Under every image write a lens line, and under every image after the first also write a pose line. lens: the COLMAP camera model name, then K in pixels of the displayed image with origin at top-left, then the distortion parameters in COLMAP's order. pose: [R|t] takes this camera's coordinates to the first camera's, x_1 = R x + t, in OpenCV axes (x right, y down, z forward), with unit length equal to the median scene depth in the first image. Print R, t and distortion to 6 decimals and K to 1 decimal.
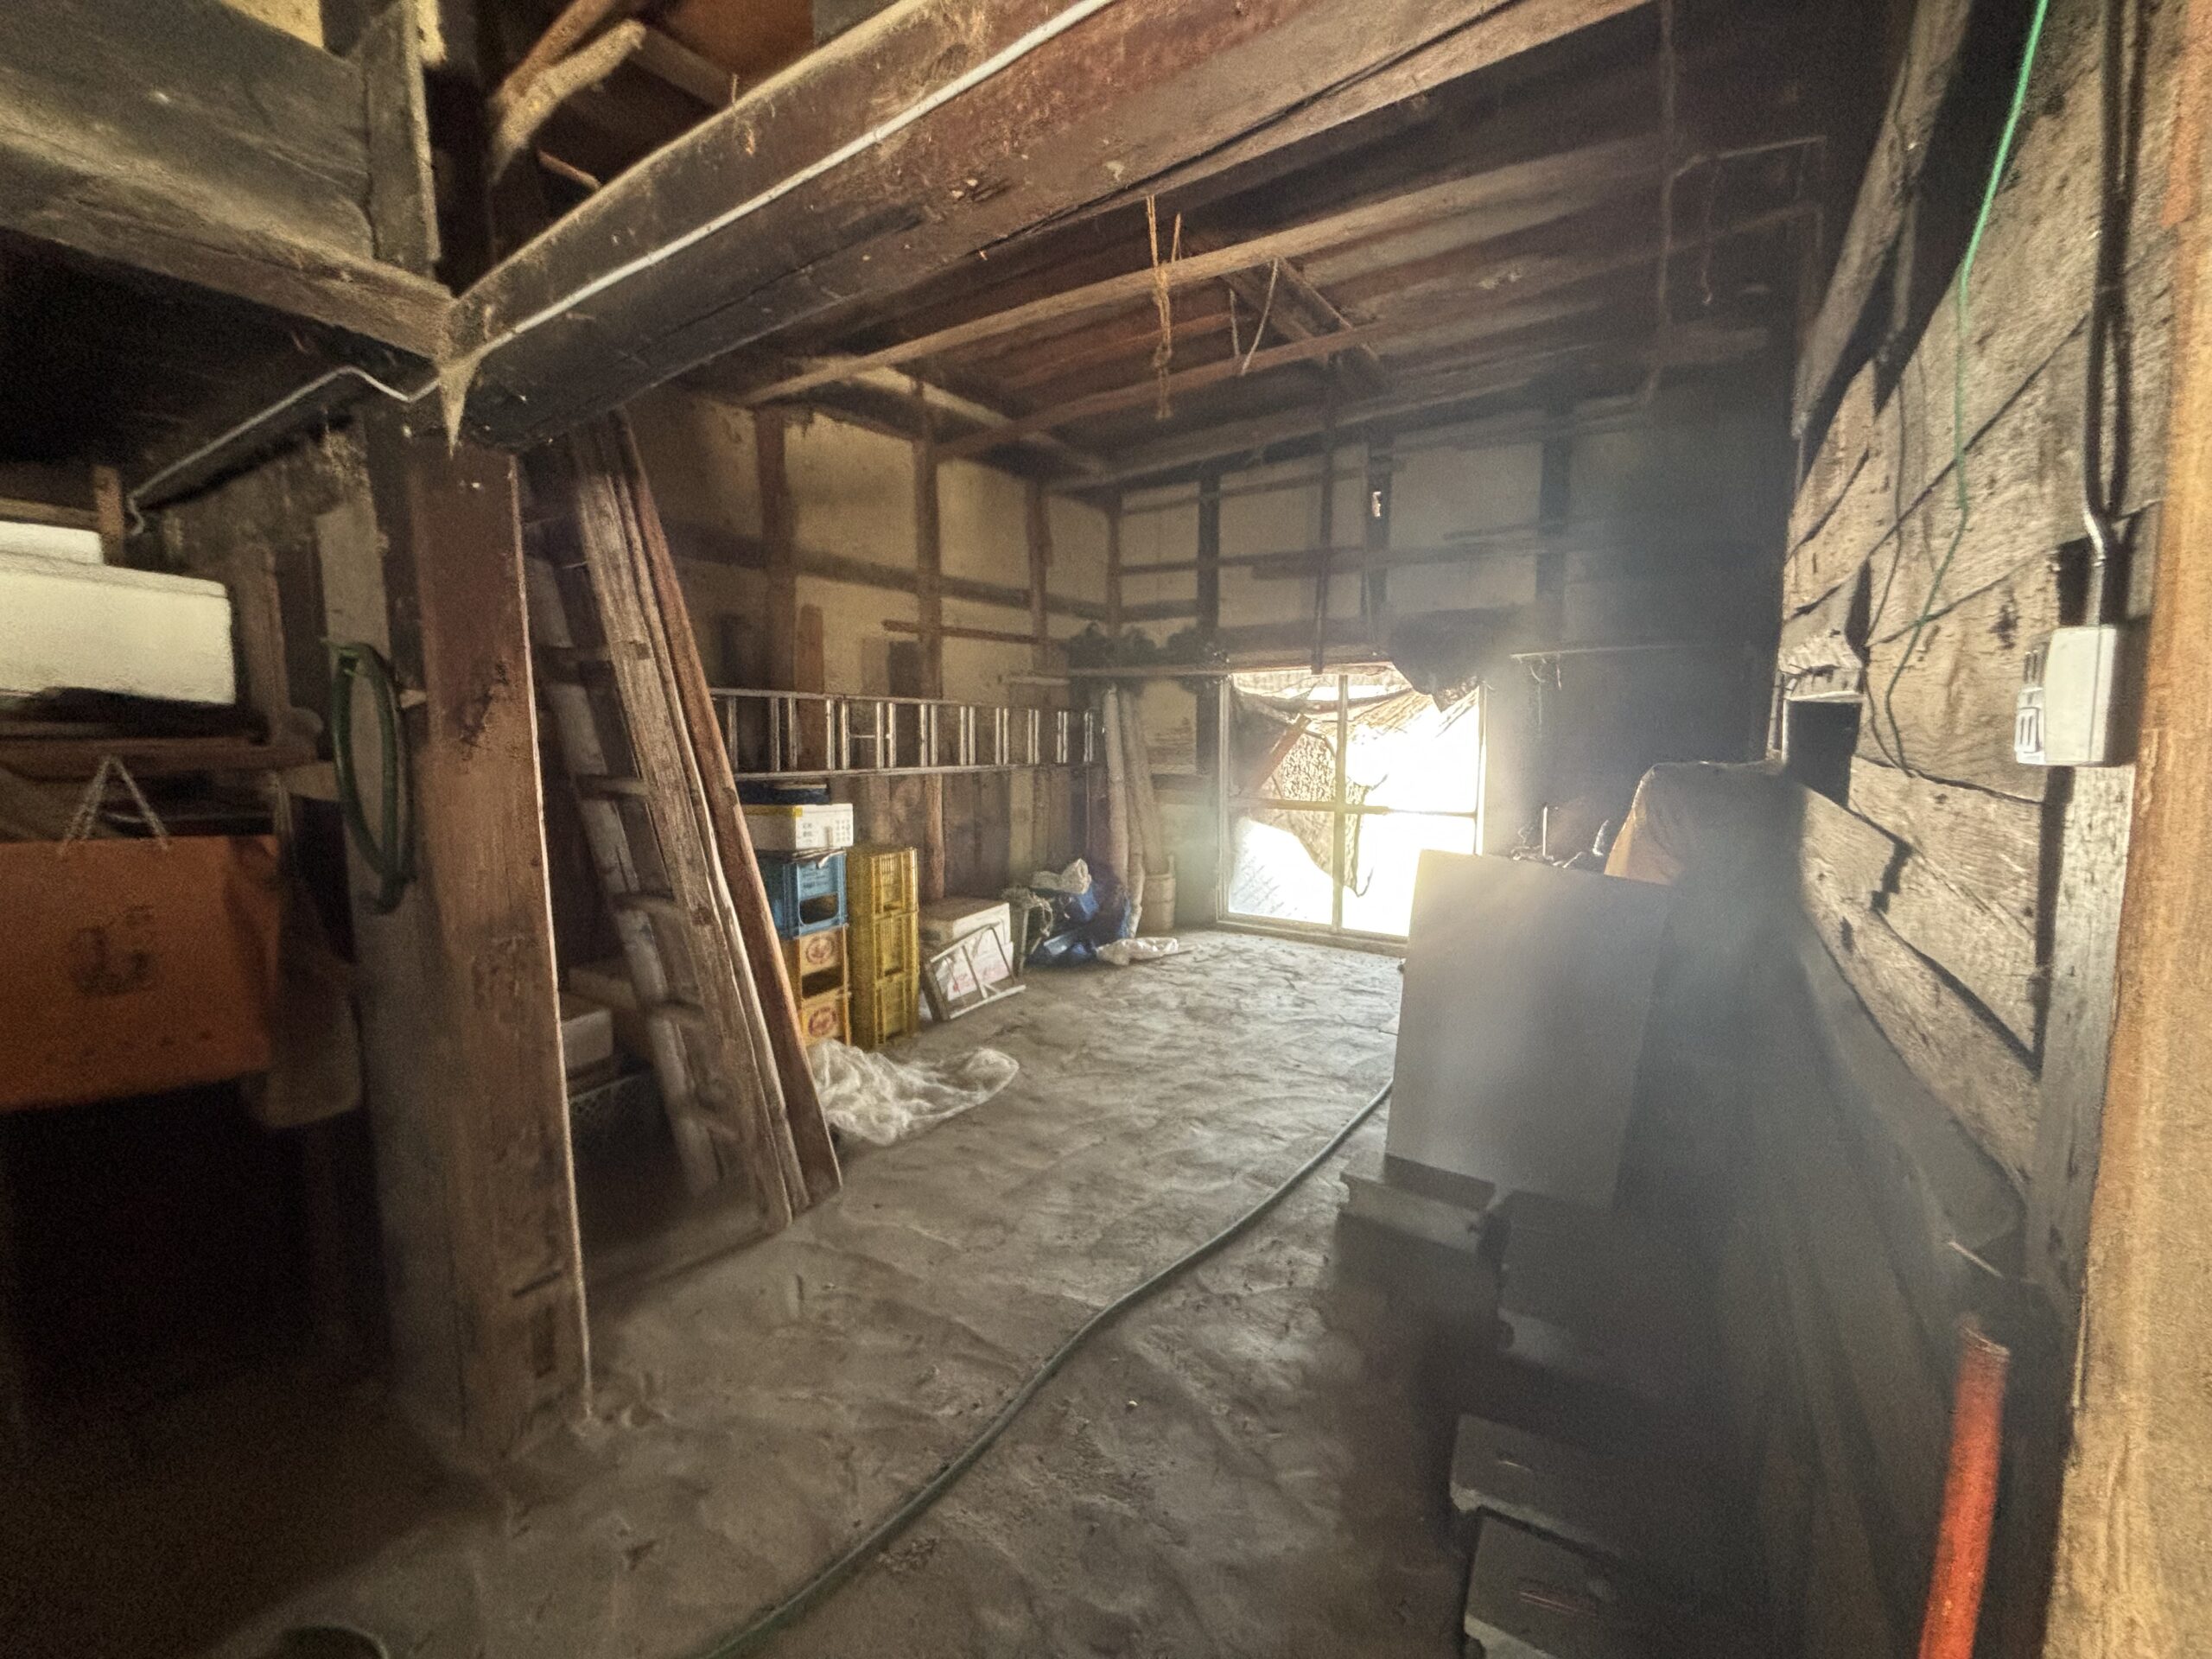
lens RADIAL K [[892.3, 0, 1106.0], [0, 892.3, 829.5], [0, 0, 1]] dist [-0.001798, -0.000180]
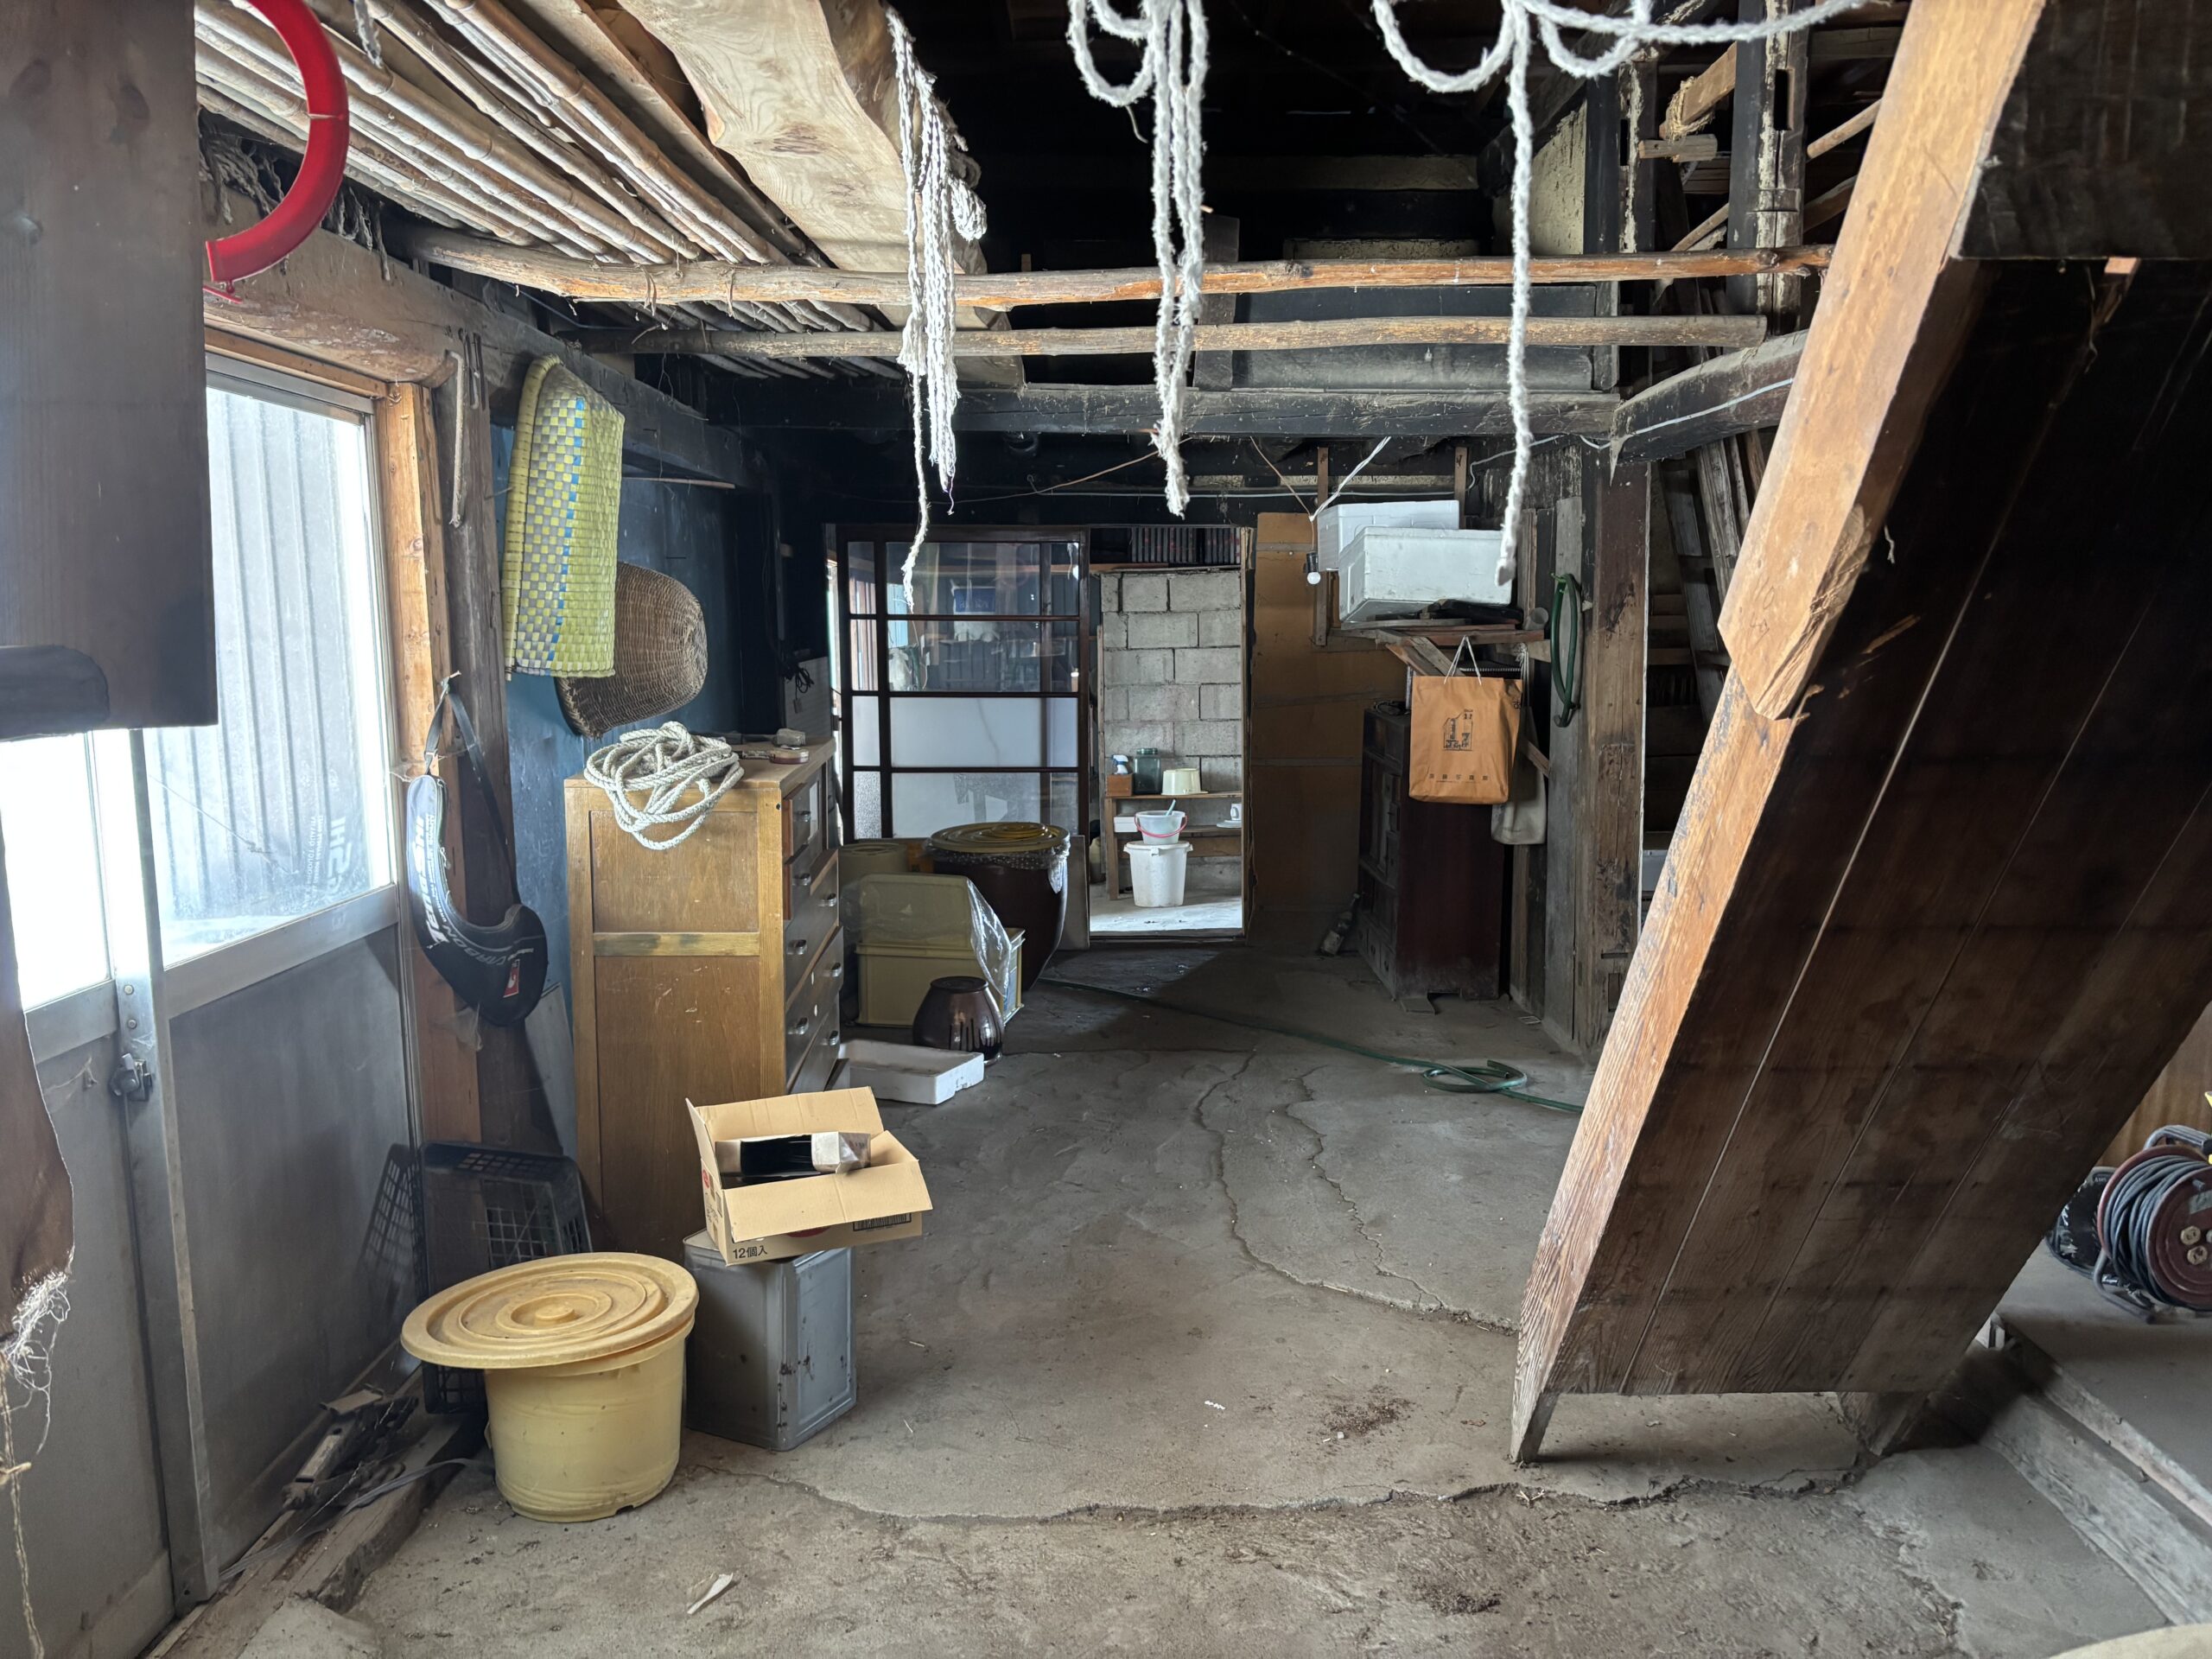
lens RADIAL K [[1647.2, 0, 1106.0], [0, 1647.2, 829.5], [0, 0, 1]] dist [-0.001812, -0.000115]
pose [[0.550798, 0.110922, -0.827235, 1.440190], [-0.078852, 0.993612, 0.080729, 0.107602], [0.830906, 0.020763, 0.556026, -1.595876]]
